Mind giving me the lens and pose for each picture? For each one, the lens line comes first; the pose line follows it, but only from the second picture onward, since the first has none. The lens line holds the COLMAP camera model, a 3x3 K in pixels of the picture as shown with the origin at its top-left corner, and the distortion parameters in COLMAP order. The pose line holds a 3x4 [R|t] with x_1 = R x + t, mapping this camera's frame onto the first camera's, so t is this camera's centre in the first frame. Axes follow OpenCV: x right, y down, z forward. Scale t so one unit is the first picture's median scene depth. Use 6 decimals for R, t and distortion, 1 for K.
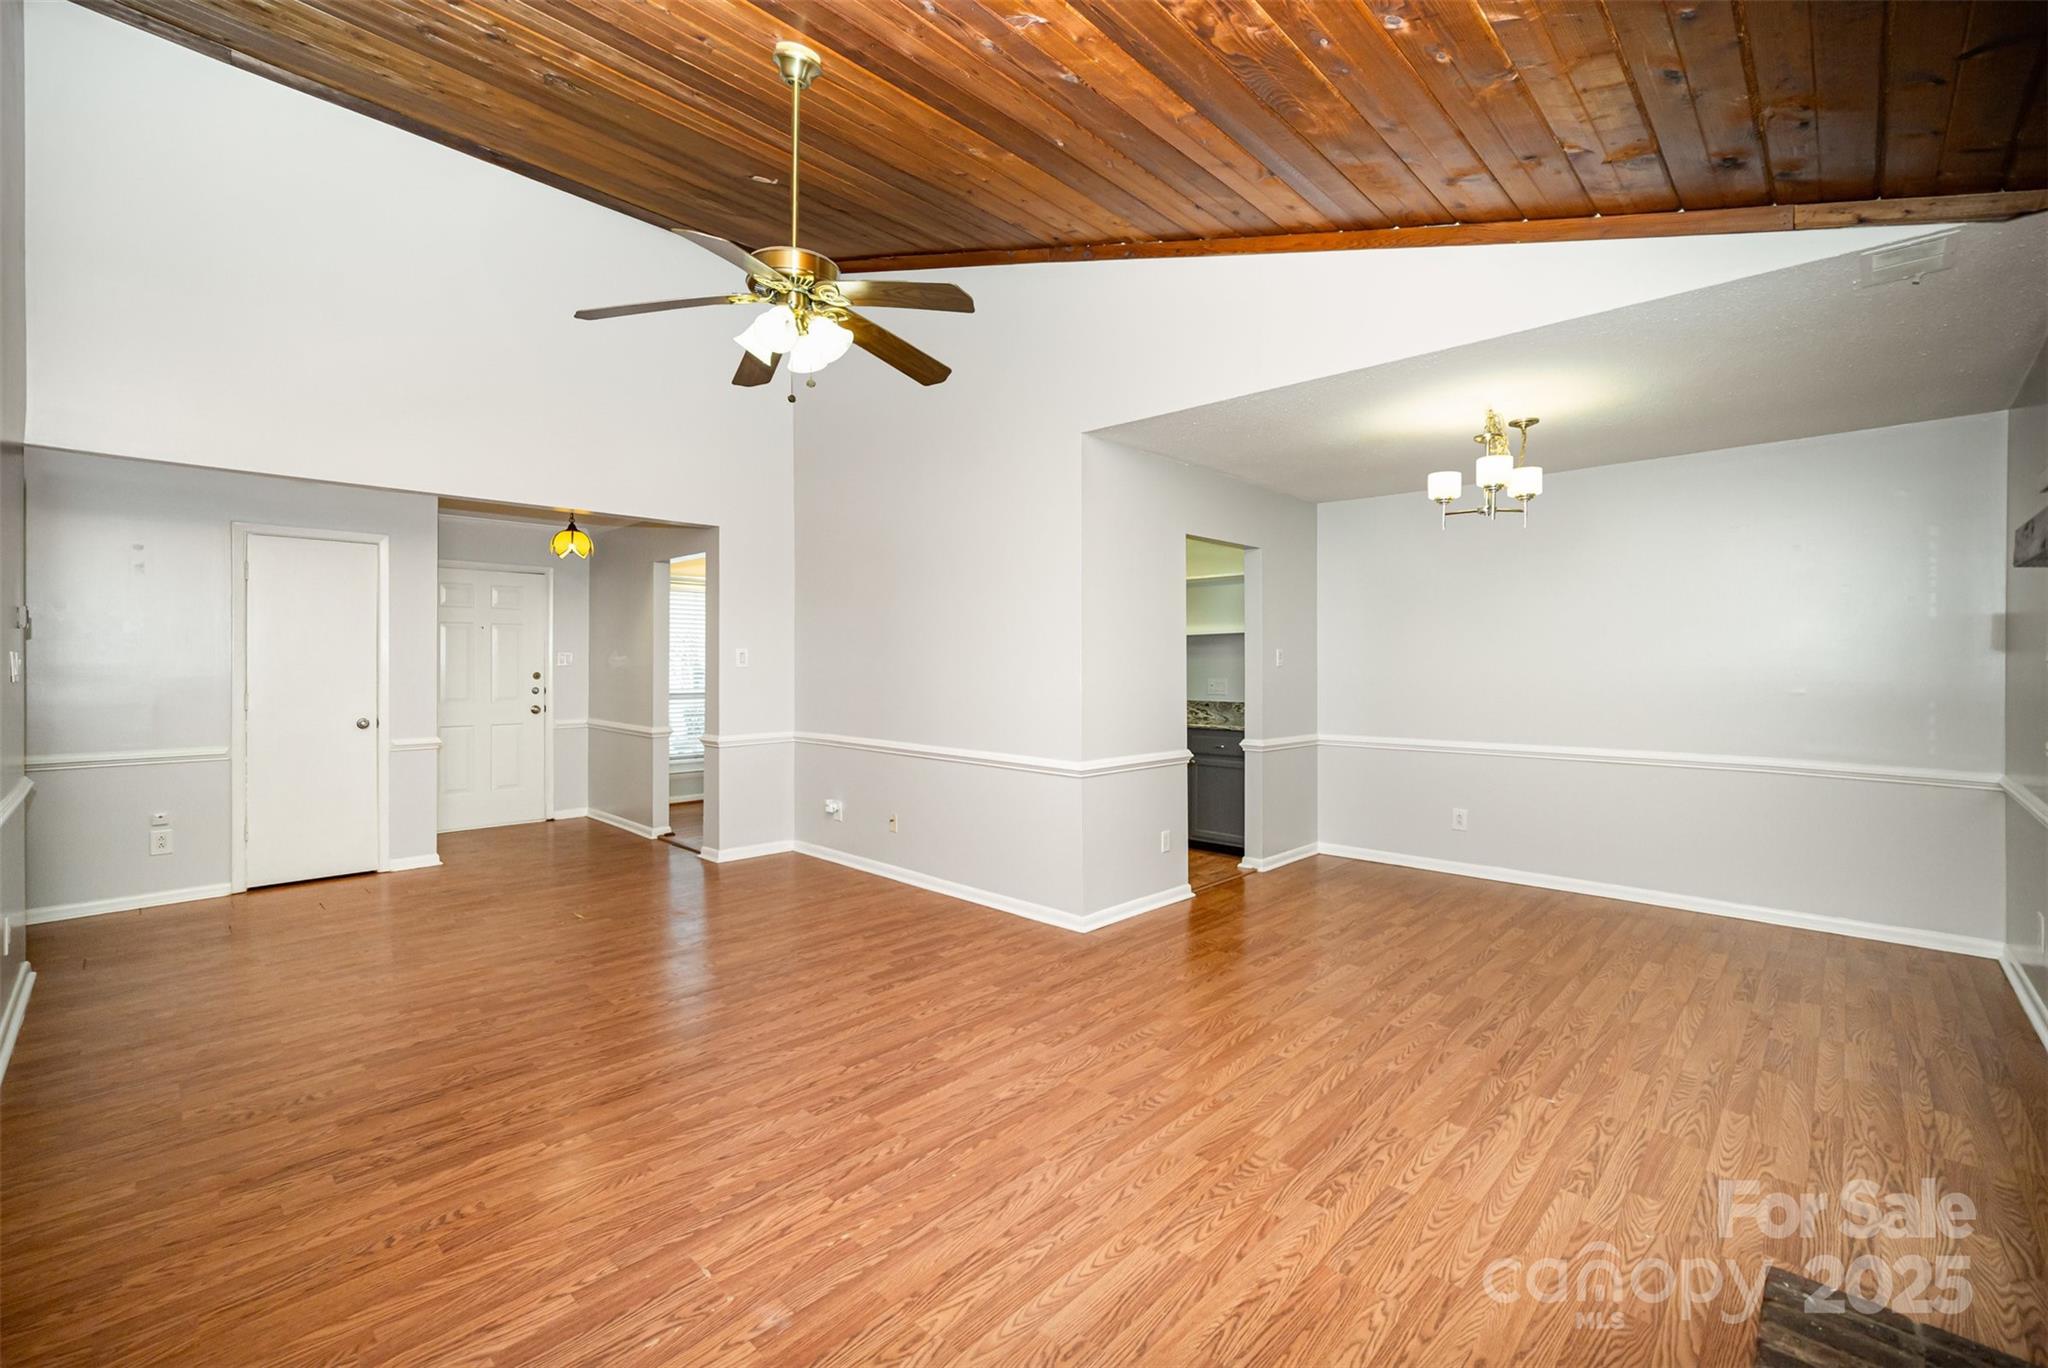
lens RADIAL K [[901.6, 0, 1023.9], [0, 901.6, 673.7], [0, 0, 1]] dist [-0.014923, 0.005292]
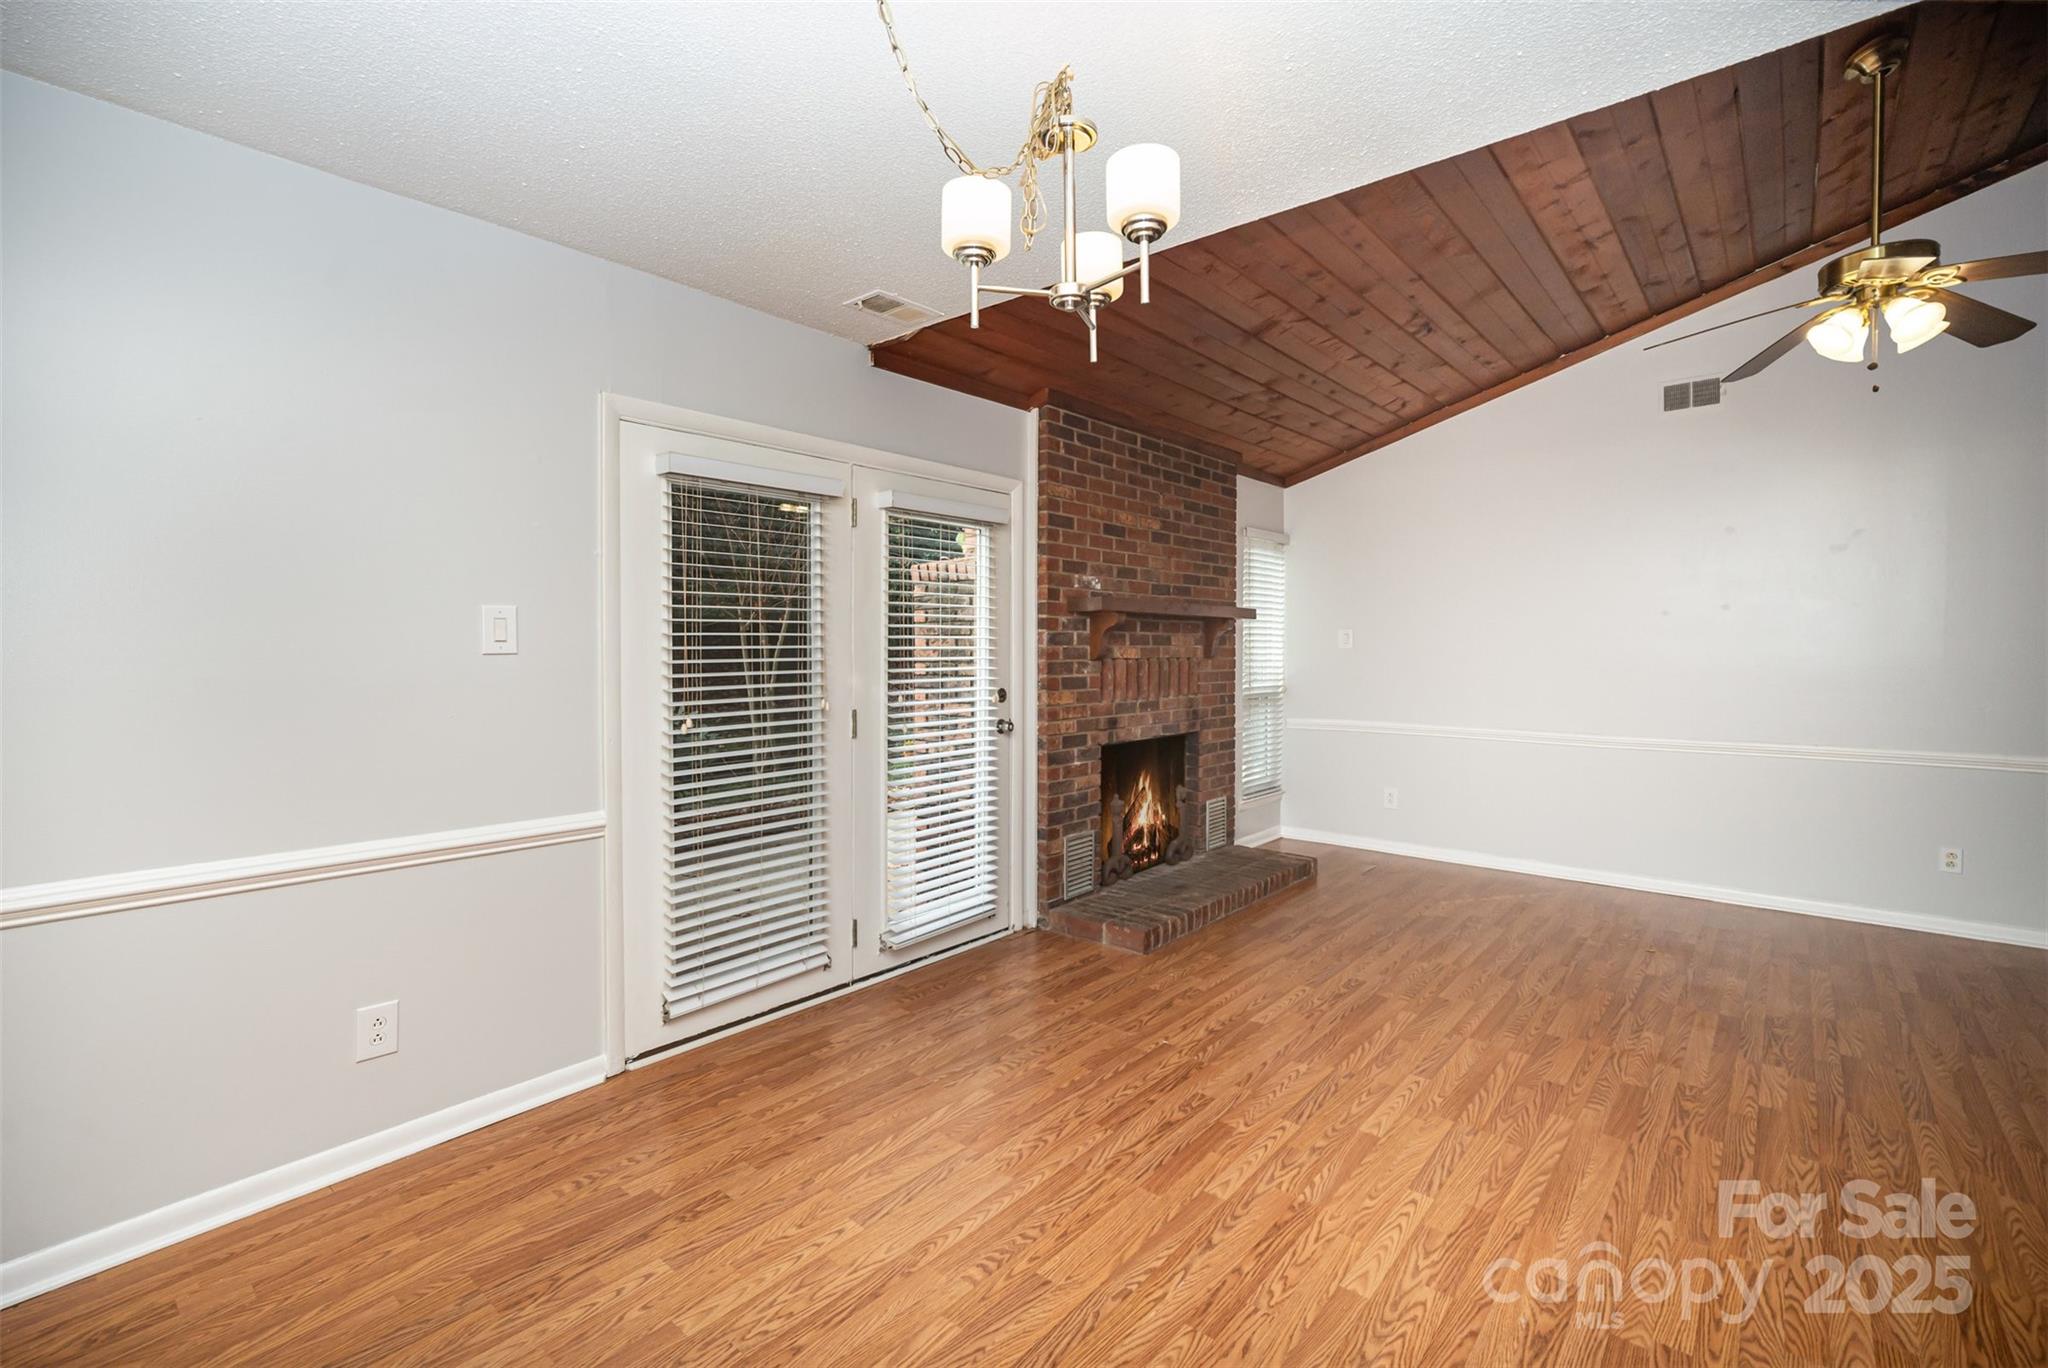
lens RADIAL K [[901.6, 0, 1024.8], [0, 901.6, 672.3], [0, 0, 1]] dist [-0.014923, 0.005292]
pose [[-0.999316, 0.002240, -0.036908, 0.769539], [0.000932, 0.999372, 0.035412, -0.022012], [0.036965, 0.035353, -0.998691, 2.005551]]
